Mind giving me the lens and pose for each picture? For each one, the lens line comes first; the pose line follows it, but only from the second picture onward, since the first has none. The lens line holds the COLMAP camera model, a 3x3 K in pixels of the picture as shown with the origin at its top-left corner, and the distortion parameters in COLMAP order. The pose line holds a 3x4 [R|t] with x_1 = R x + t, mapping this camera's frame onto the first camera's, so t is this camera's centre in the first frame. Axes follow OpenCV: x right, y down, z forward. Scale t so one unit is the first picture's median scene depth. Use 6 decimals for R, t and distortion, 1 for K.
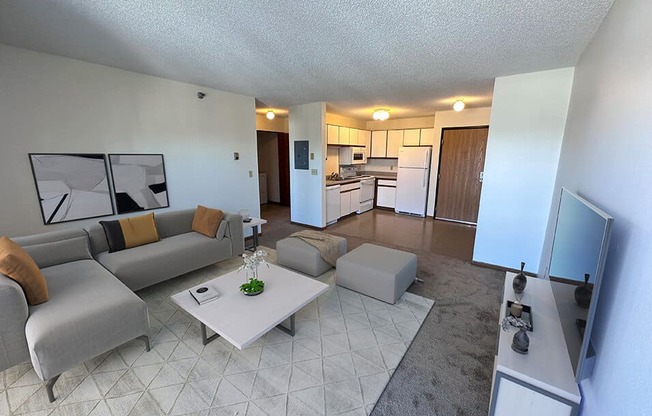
lens RADIAL K [[260.8, 0, 326.0], [0, 260.8, 208.0], [0, 0, 1]] dist [-0.001592, -0.000110]
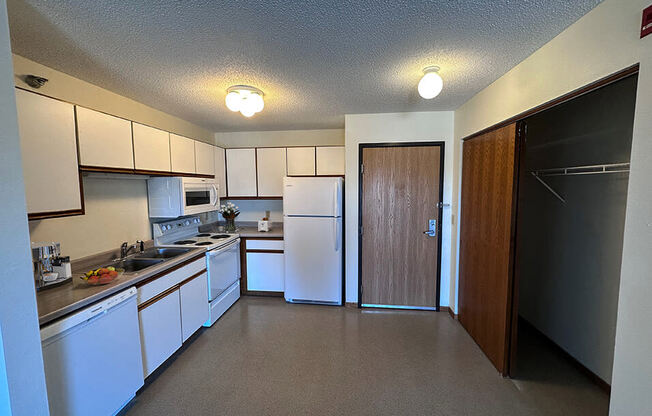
lens RADIAL K [[260.8, 0, 326.0], [0, 260.8, 208.0], [0, 0, 1]] dist [-0.001592, -0.000110]
pose [[0.867005, -0.051801, 0.495600, 0.092811], [0.112696, 0.989196, -0.093758, -0.114254], [-0.485389, 0.137141, 0.863476, 0.514658]]
